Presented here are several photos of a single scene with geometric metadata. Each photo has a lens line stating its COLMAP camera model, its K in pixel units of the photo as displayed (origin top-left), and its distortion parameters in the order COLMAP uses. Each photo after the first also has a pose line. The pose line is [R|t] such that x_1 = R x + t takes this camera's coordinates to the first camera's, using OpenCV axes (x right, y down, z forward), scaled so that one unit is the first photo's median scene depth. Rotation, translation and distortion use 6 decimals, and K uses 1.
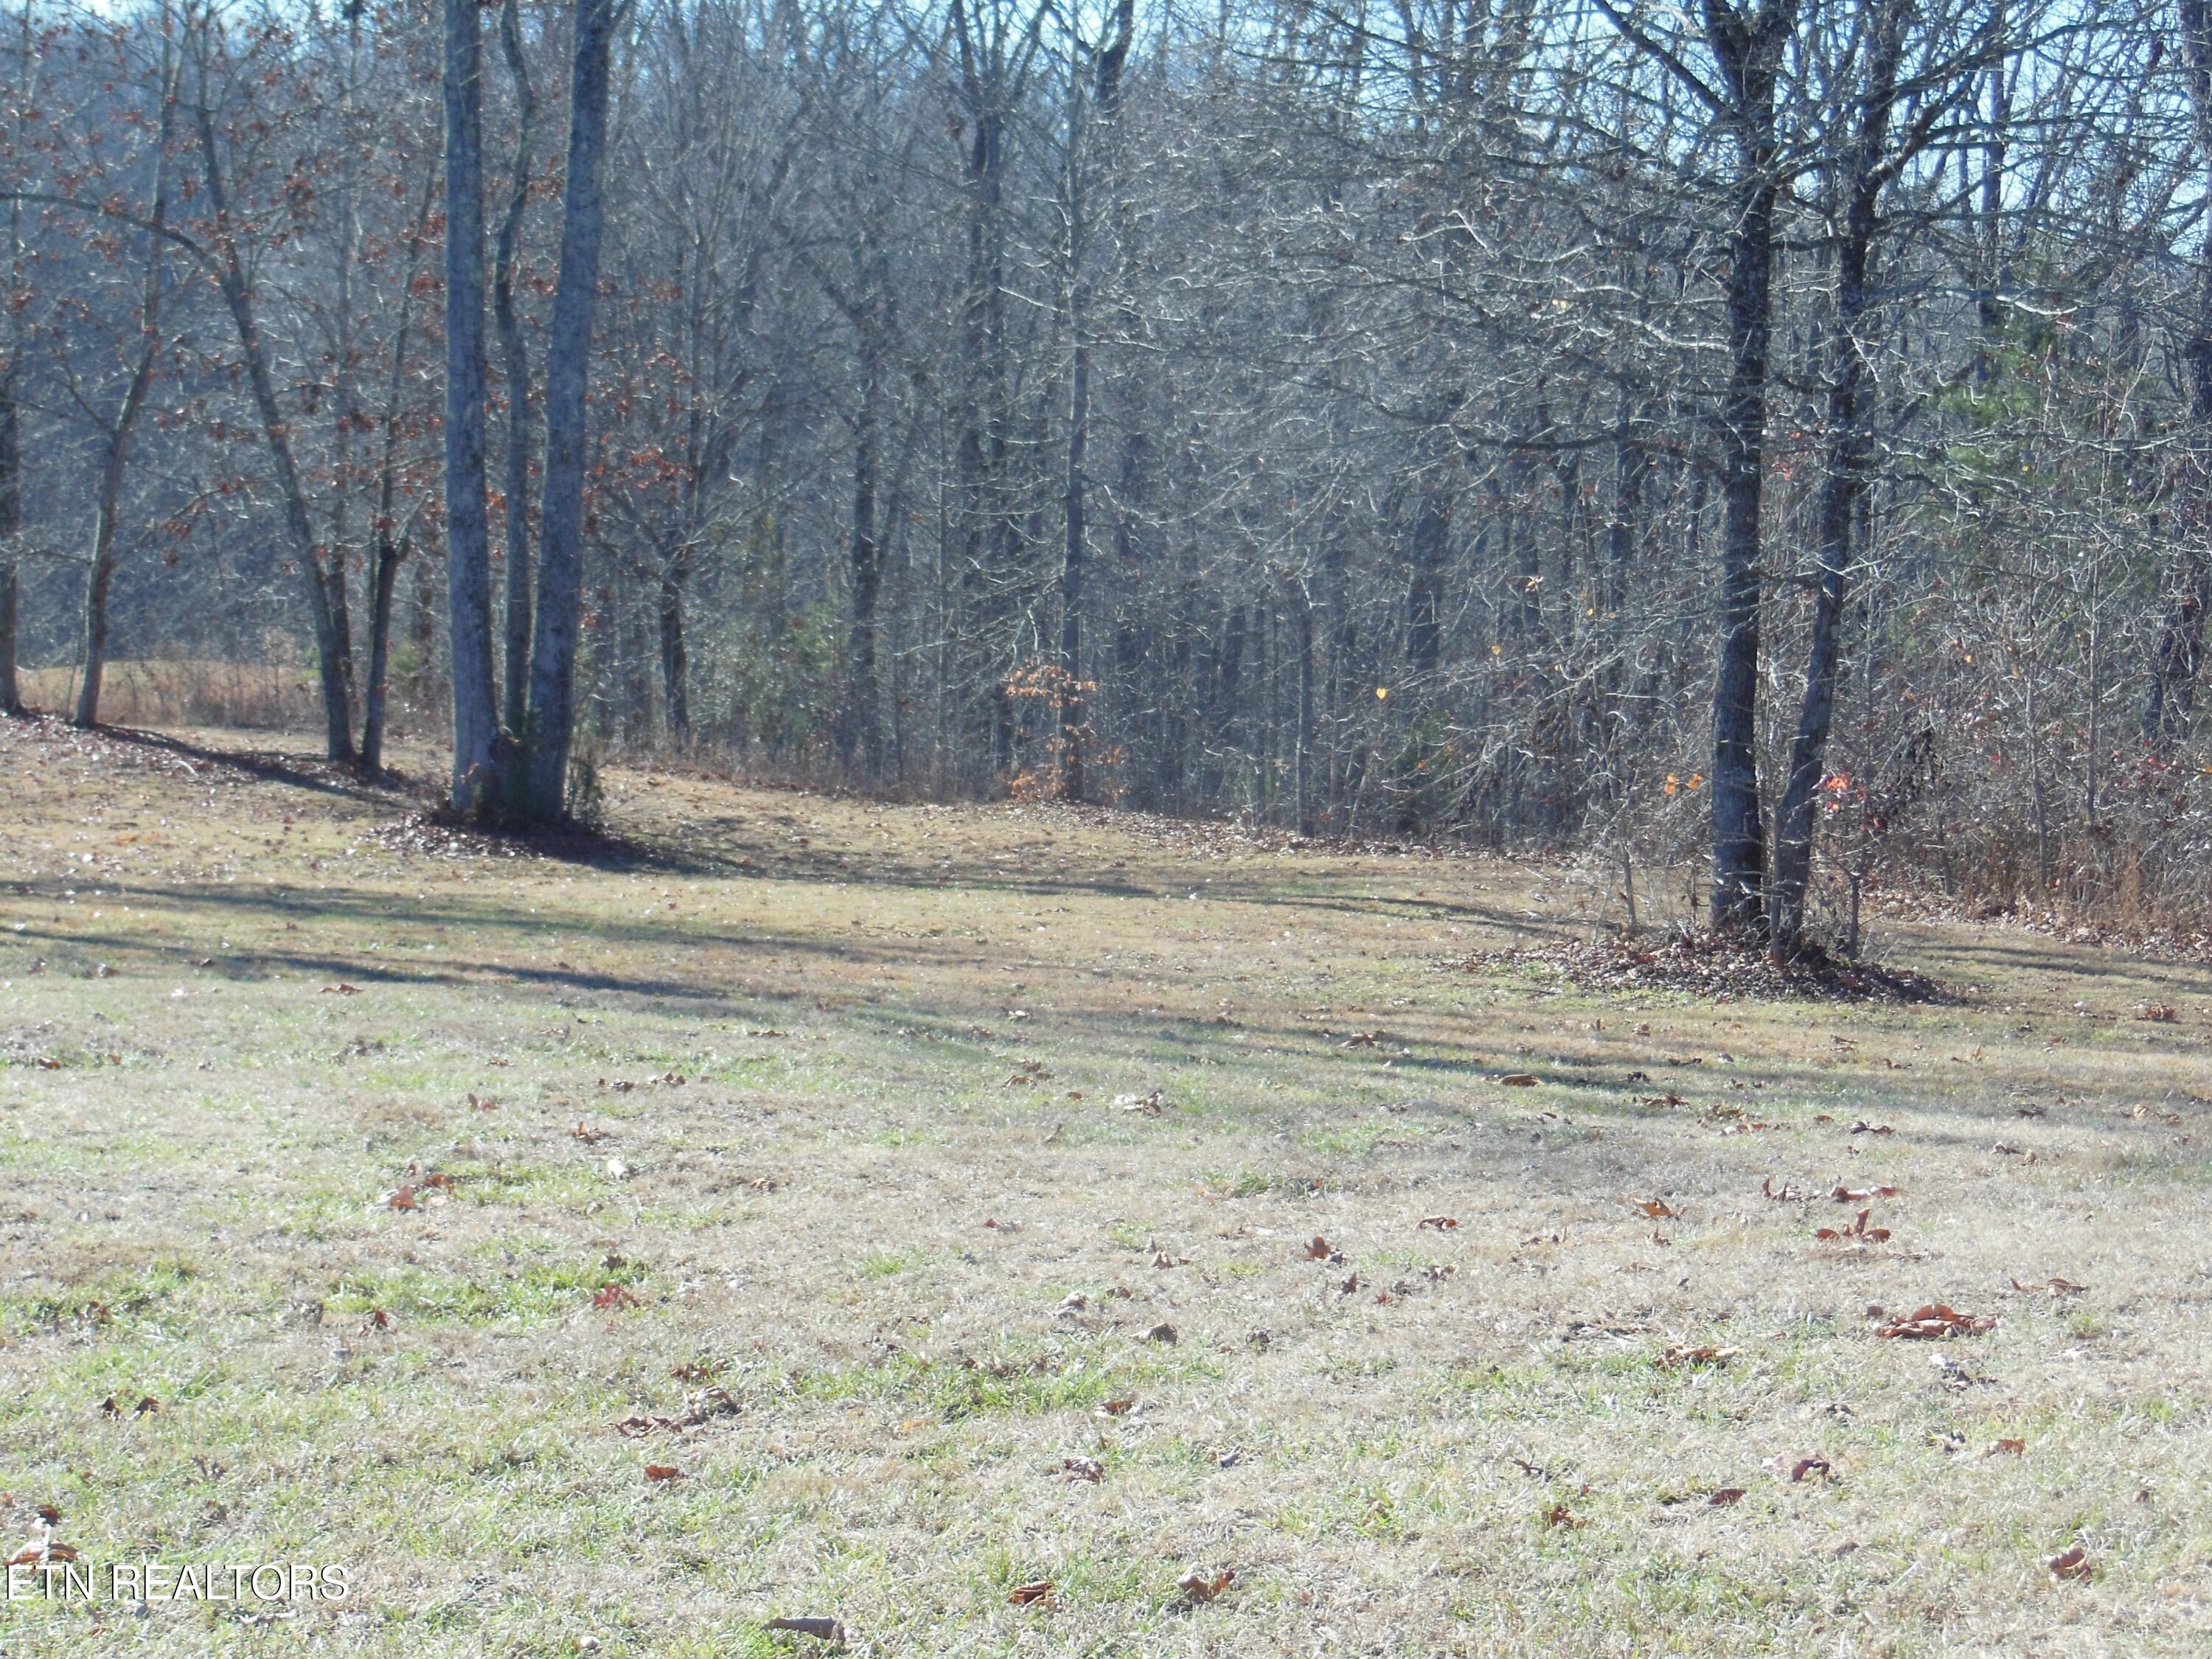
lens RADIAL K [[4977.7, 0, 1176.1], [0, 4977.7, 827.2], [0, 0, 1]] dist [-0.107272, 0.365030]
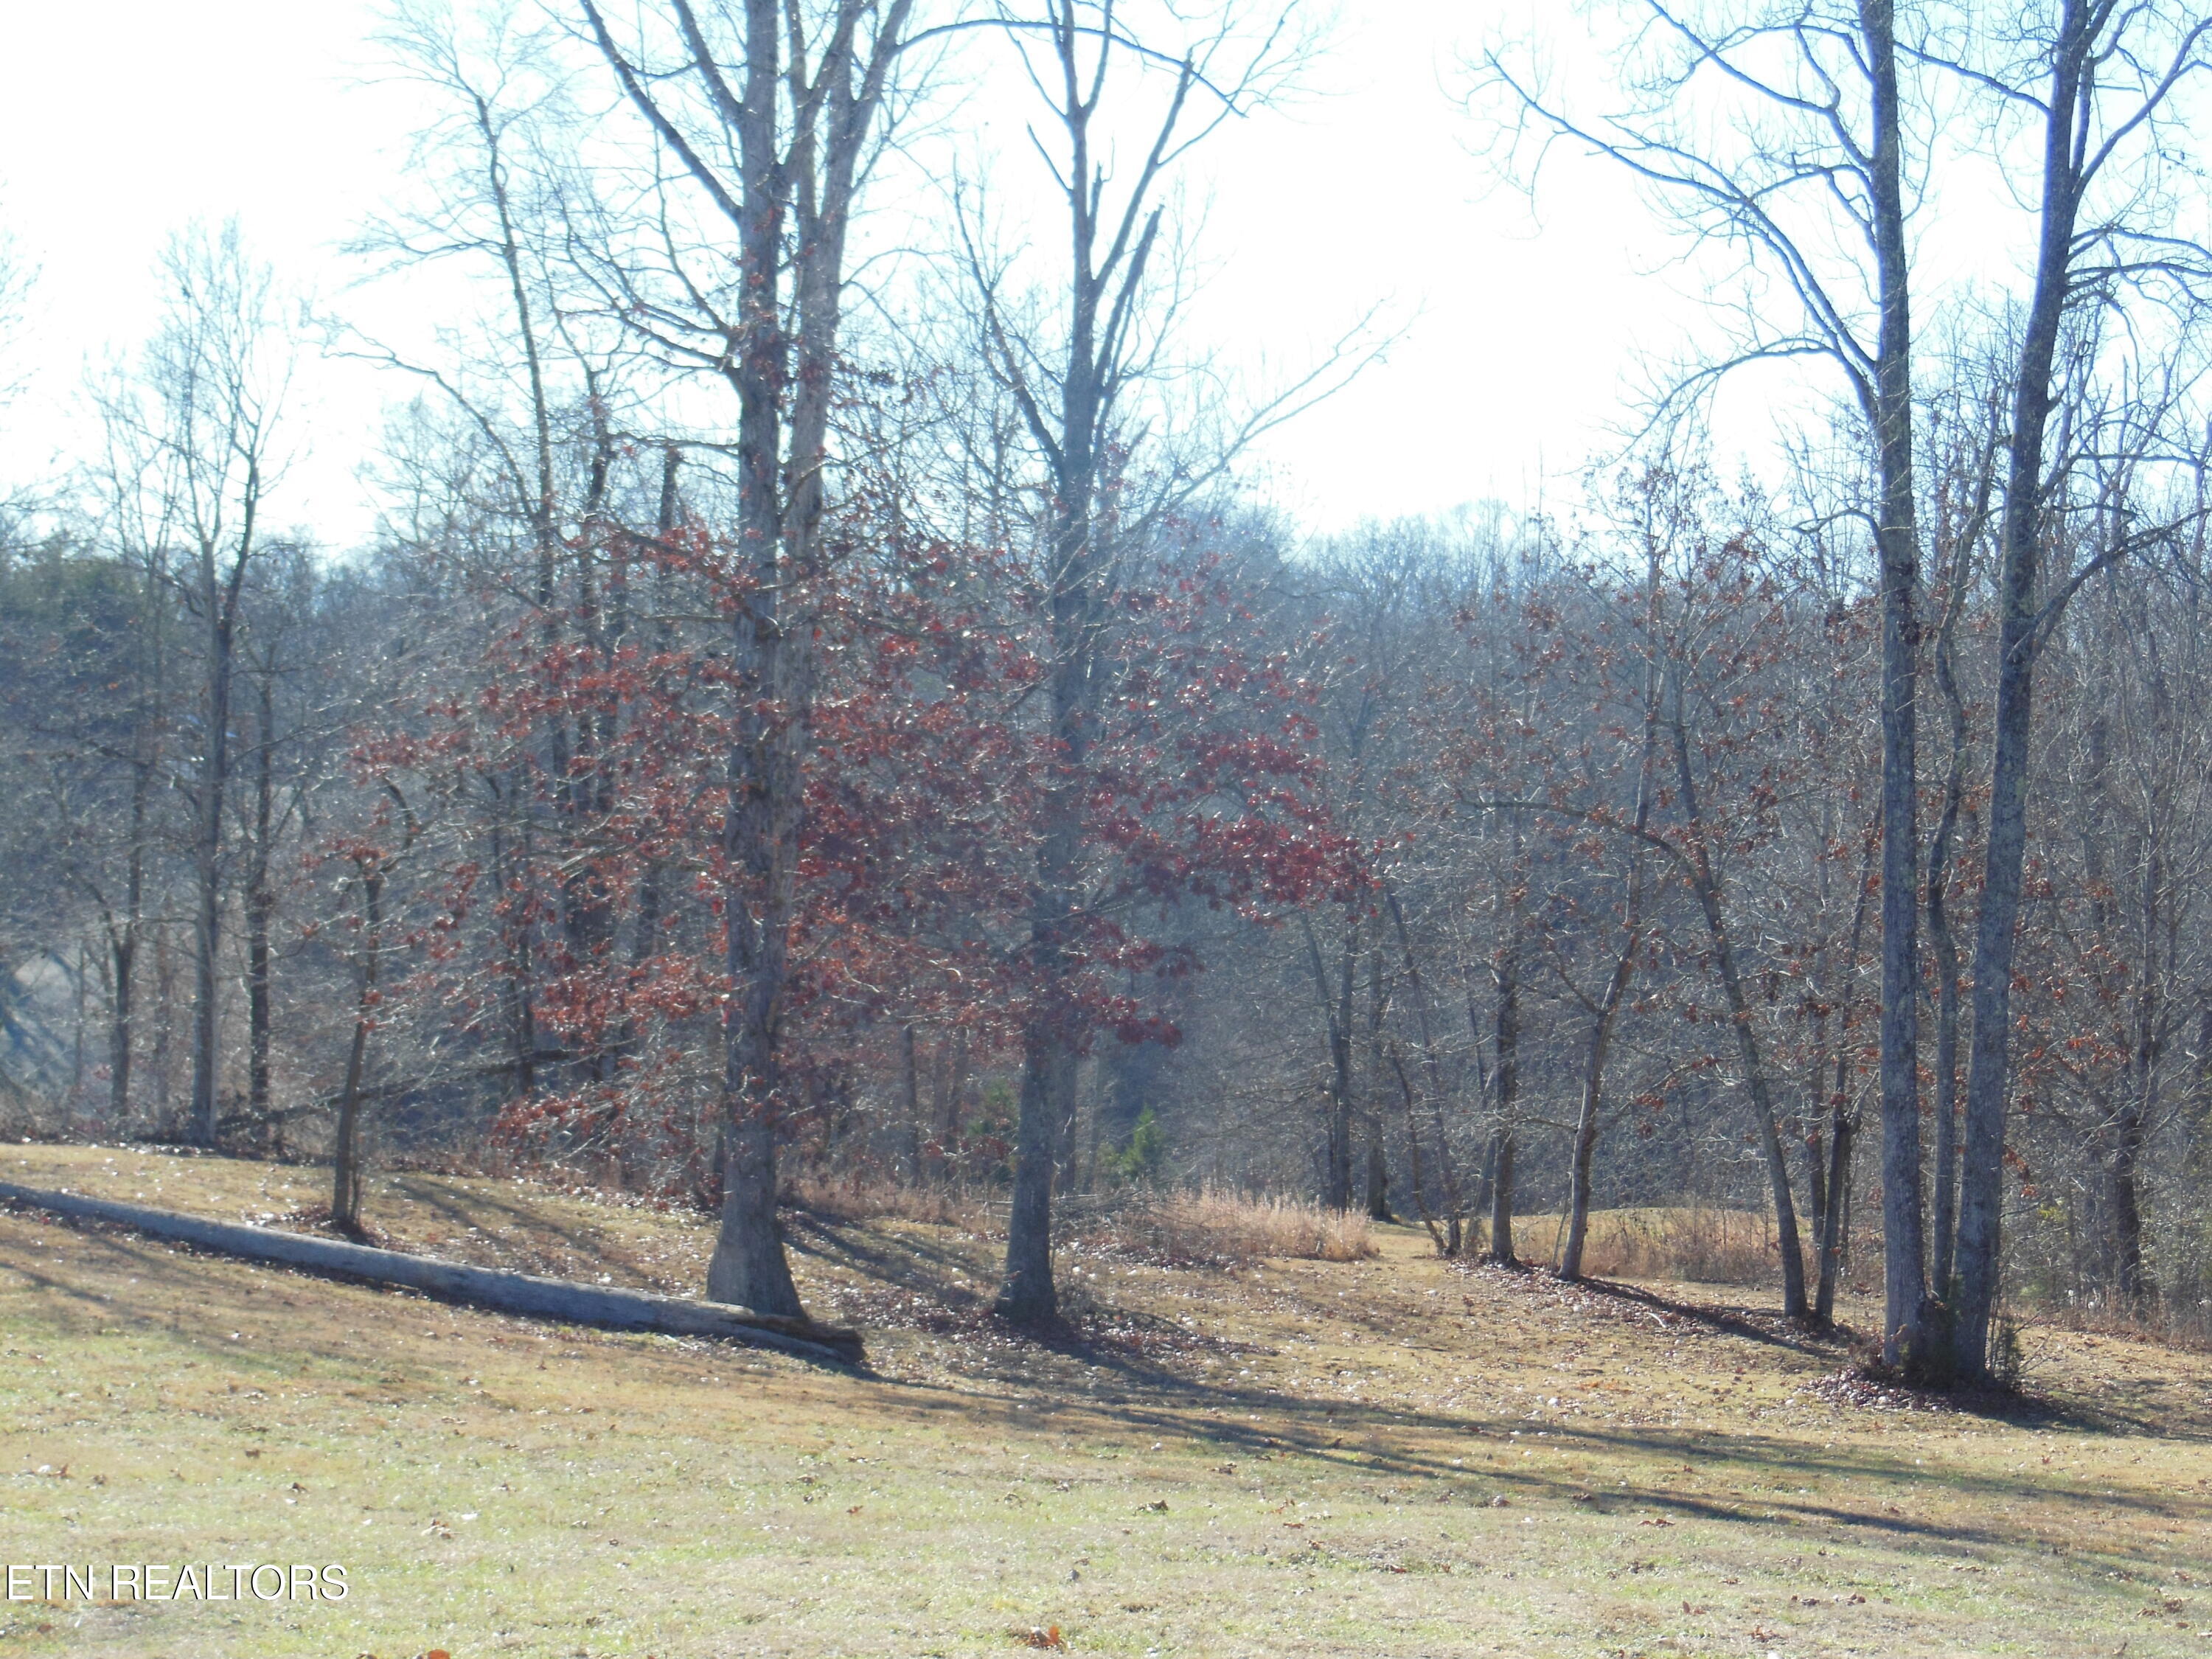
lens RADIAL K [[4977.7, 0, 1176.1], [0, 4977.7, 827.2], [0, 0, 1]] dist [-0.107272, 0.365030]
pose [[0.952390, -0.004402, -0.304851, 0.047519], [-0.028749, 0.994144, -0.104172, -0.003794], [0.303524, 0.107977, 0.946686, -0.116191]]
